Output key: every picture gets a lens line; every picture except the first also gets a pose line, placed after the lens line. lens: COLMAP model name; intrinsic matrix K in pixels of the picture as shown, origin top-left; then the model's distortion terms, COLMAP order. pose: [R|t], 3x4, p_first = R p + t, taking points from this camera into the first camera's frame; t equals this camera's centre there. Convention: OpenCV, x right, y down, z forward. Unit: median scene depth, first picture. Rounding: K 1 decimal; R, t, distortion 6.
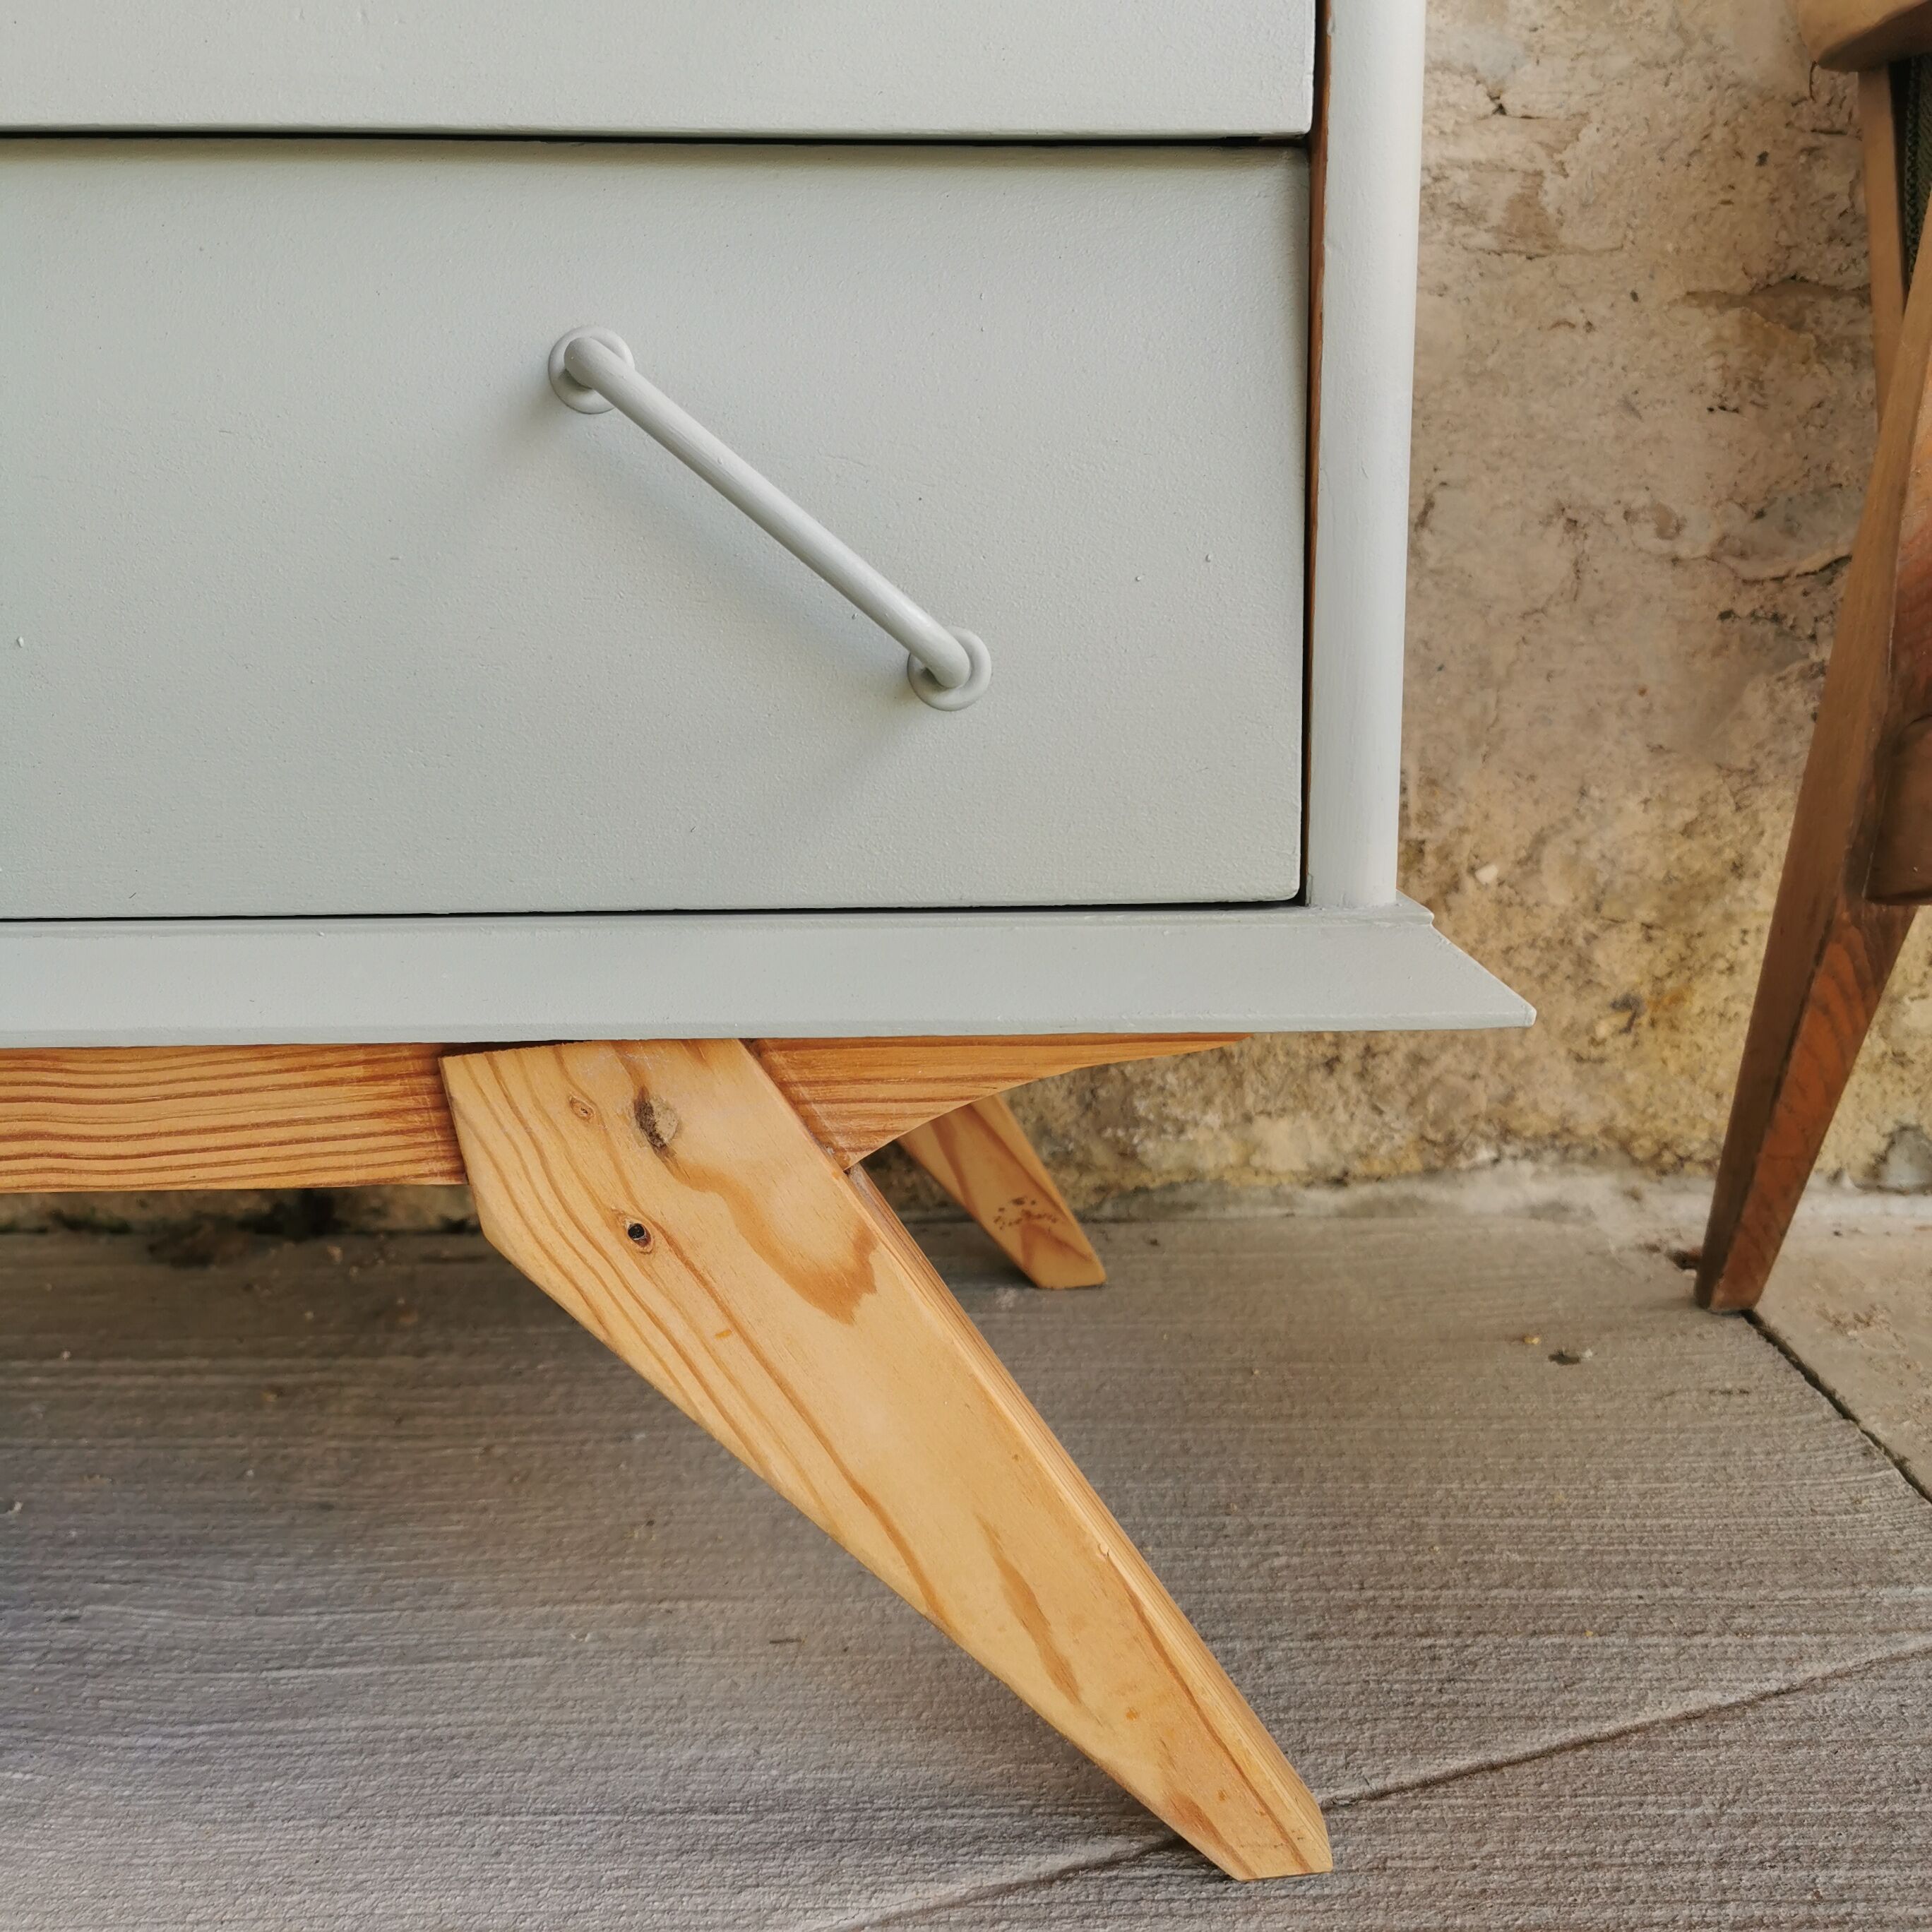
lens RADIAL K [[2034.2, 0, 980.7], [0, 2034.2, 956.3], [0, 0, 1]] dist [0.022718, 0.000000]
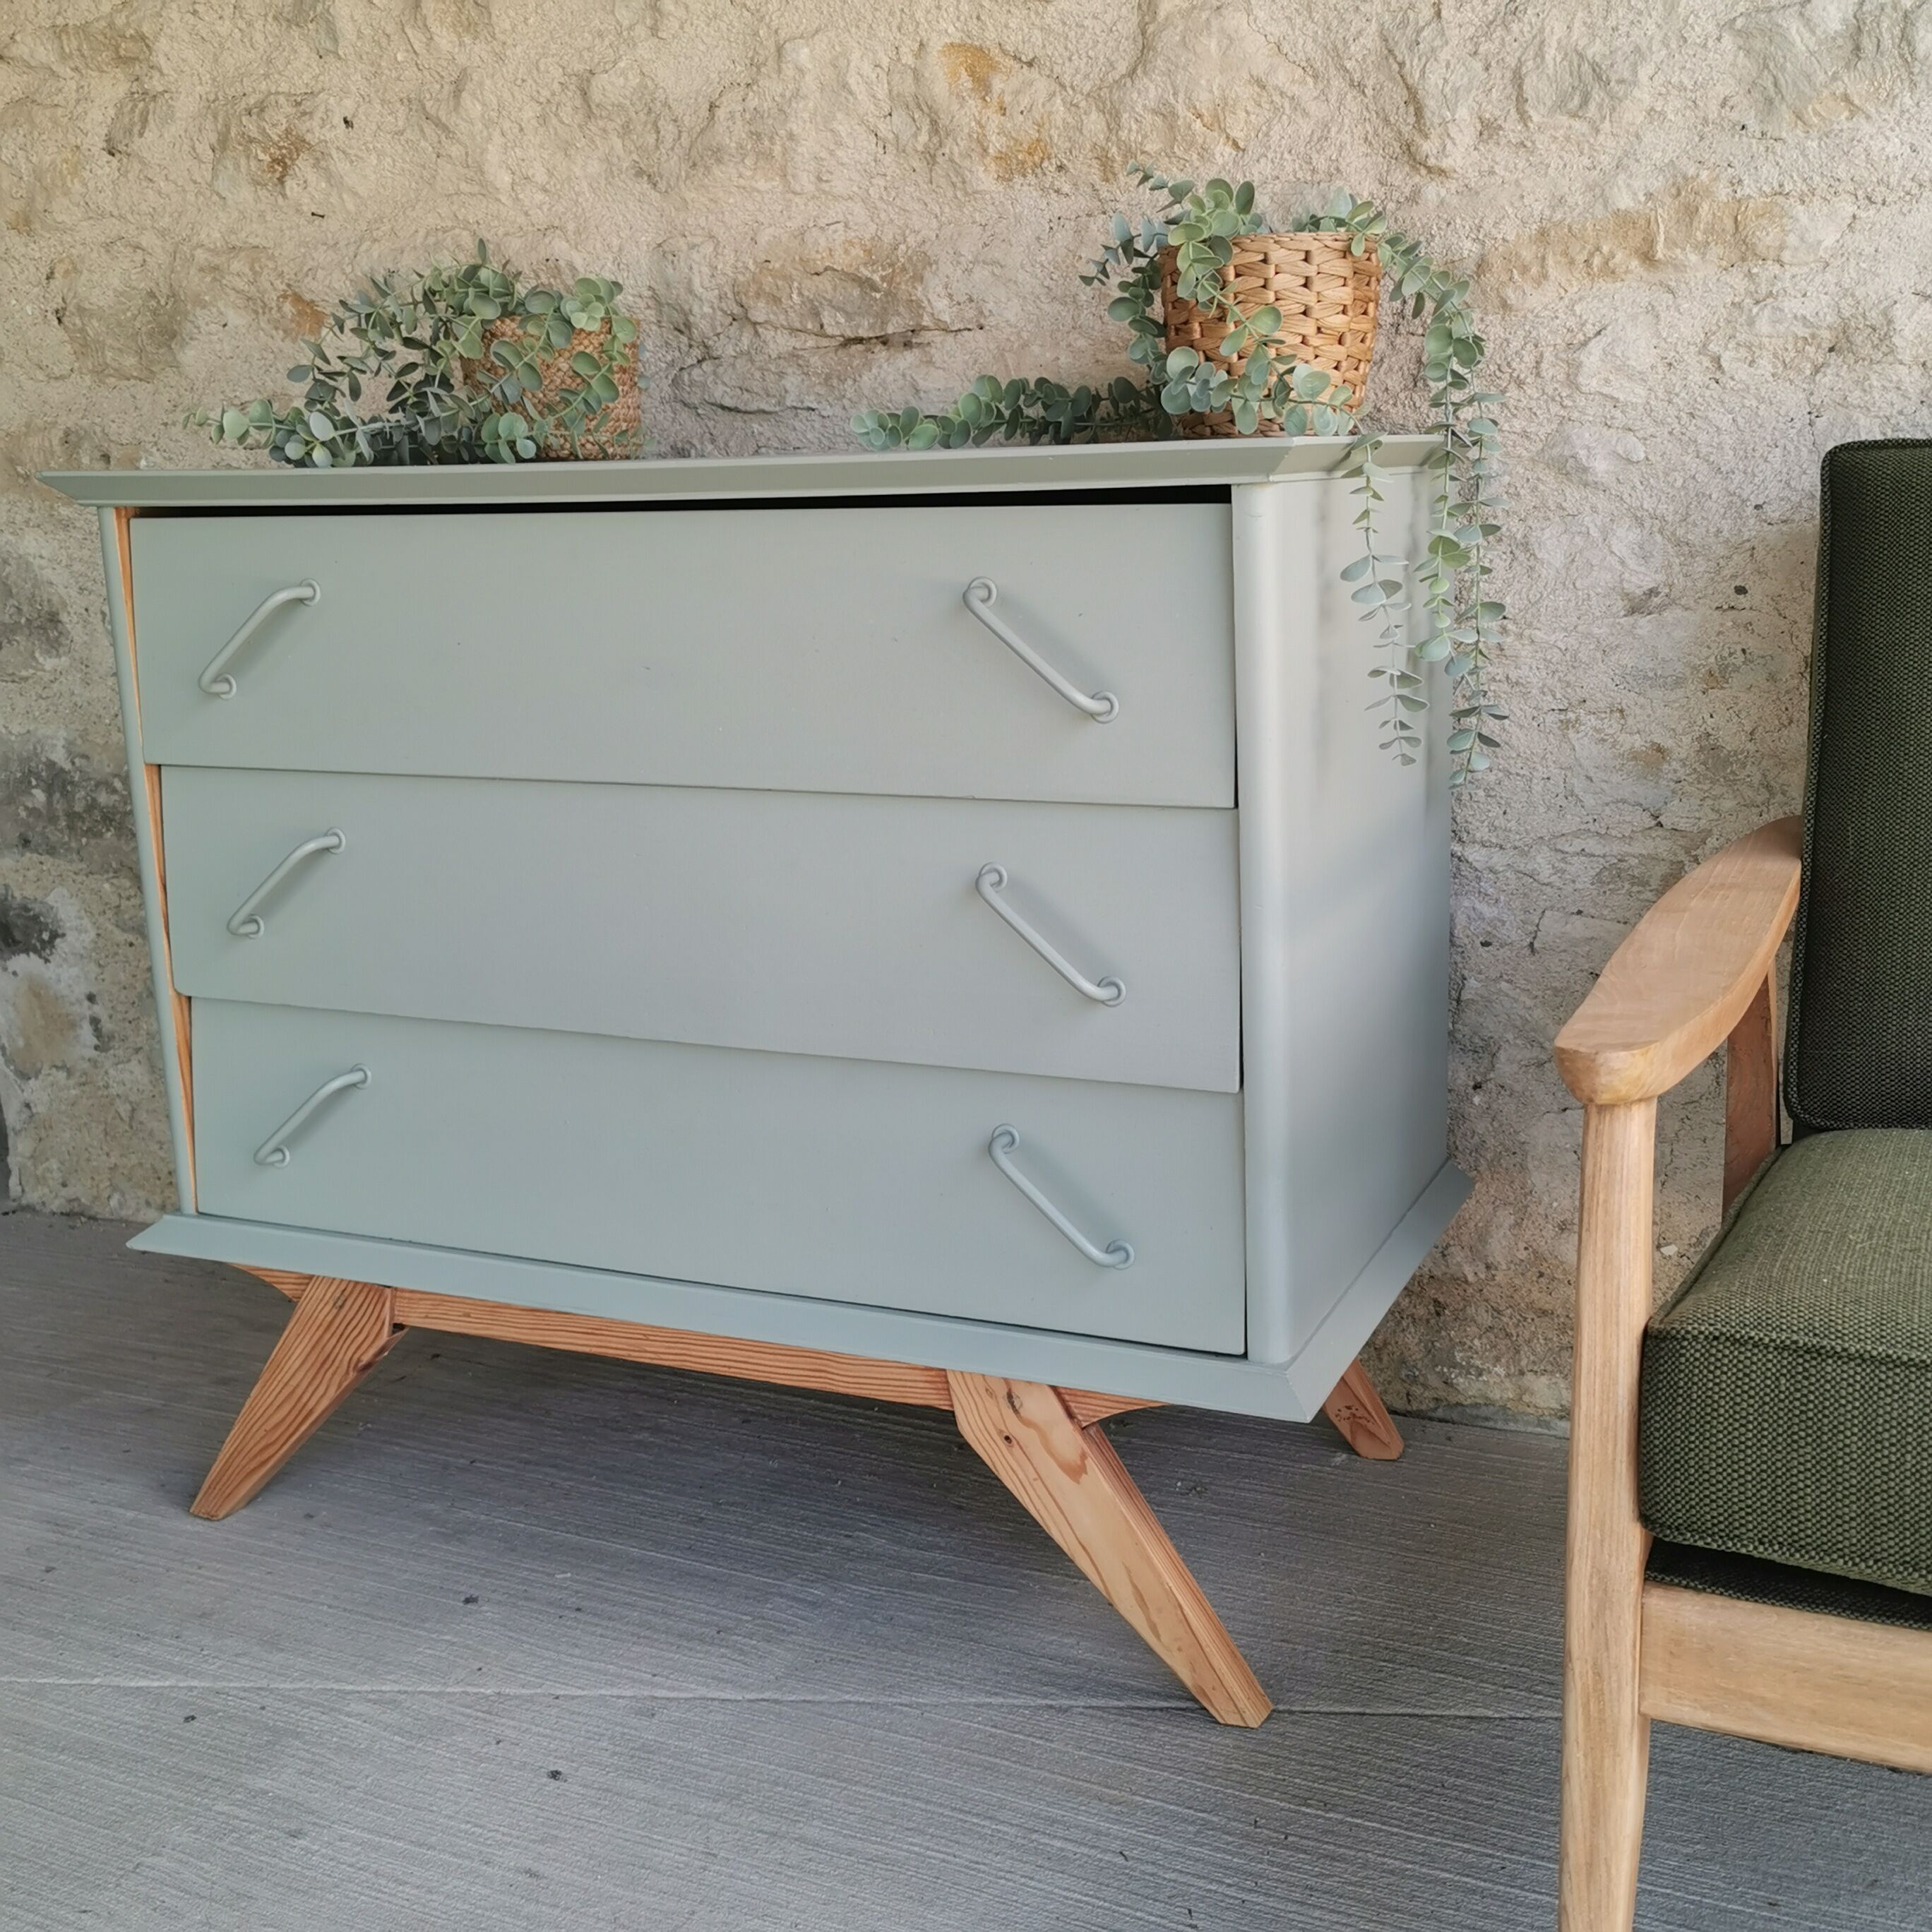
lens RADIAL K [[2255.0, 0, 991.7], [0, 2255.0, 1009.3], [0, 0, 1]] dist [0.034443, 0.000000]
pose [[0.894240, 0.085567, -0.439332, 0.597137], [-0.064220, 0.995929, 0.063258, -0.343326], [0.442956, -0.028354, 0.896095, -0.939720]]
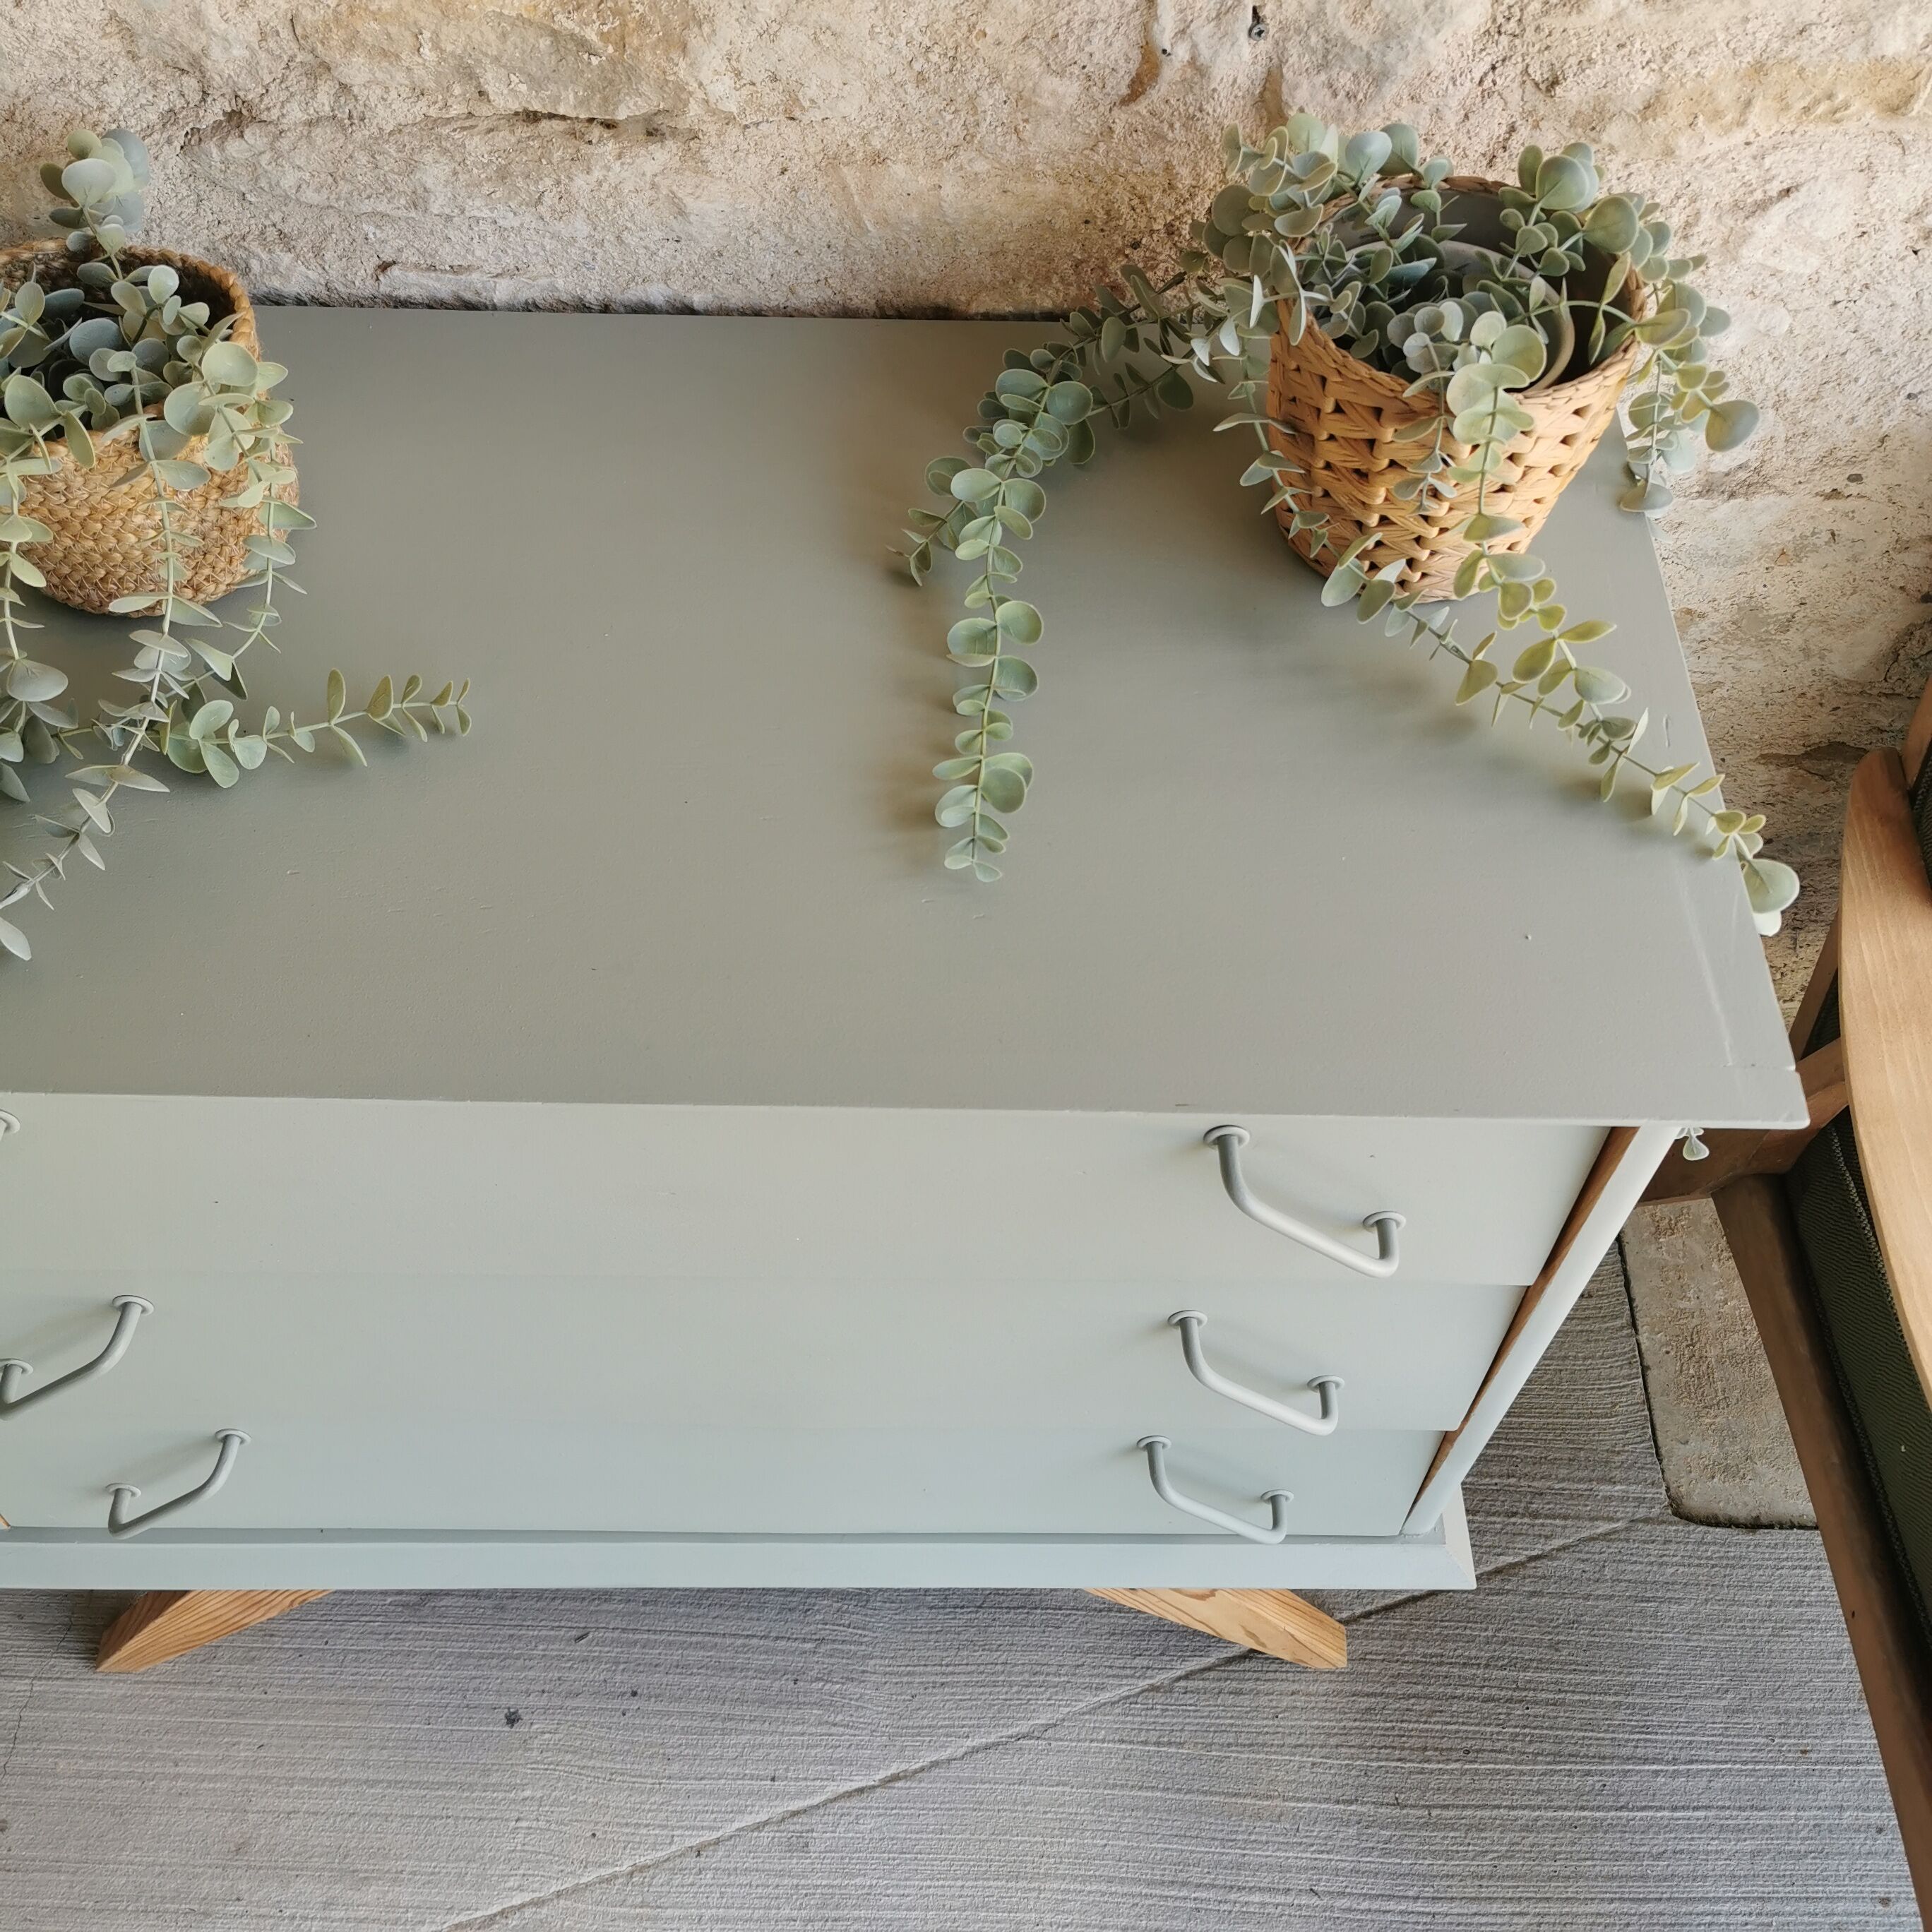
lens RADIAL K [[2034.2, 0, 953.7], [0, 2034.2, 976.1], [0, 0, 1]] dist [0.022718, 0.000000]
pose [[0.998710, 0.050727, 0.002112, -0.243627], [-0.037643, 0.711900, 0.701271, -1.258179], [0.034070, -0.700446, 0.712892, -0.202813]]
